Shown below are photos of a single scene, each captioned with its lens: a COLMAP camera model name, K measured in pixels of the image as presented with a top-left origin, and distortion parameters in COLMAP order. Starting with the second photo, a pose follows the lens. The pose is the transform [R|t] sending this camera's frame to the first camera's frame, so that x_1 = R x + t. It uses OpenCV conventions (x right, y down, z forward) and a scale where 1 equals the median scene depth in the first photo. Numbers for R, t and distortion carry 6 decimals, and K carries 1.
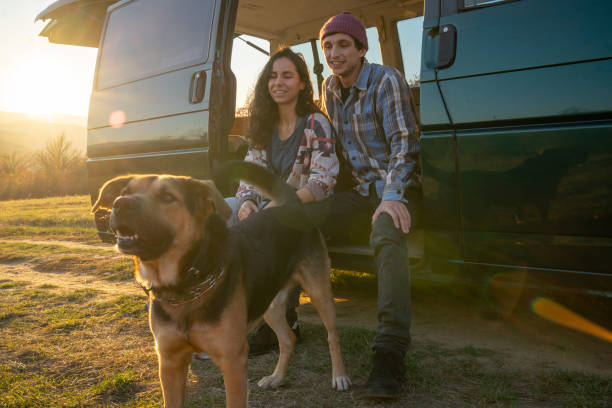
lens RADIAL K [[759.5, 0, 306.0], [0, 759.5, 204.0], [0, 0, 1]] dist [0.024516, 0.025154]
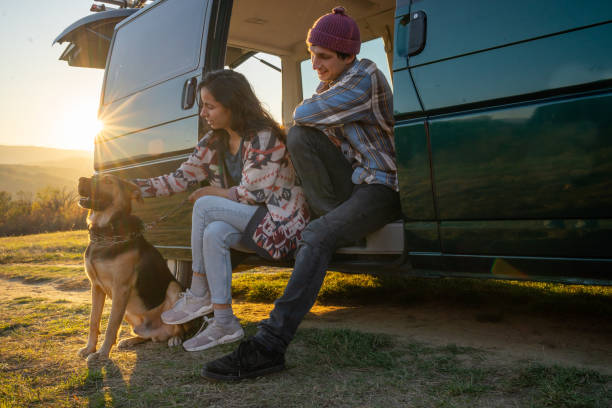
lens RADIAL K [[759.5, 0, 306.0], [0, 759.5, 204.0], [0, 0, 1]] dist [0.024516, 0.025154]
pose [[0.994980, -0.016330, -0.098734, 0.096393], [0.010052, 0.997915, -0.063756, 0.052052], [0.099569, 0.062443, 0.993069, 0.020640]]
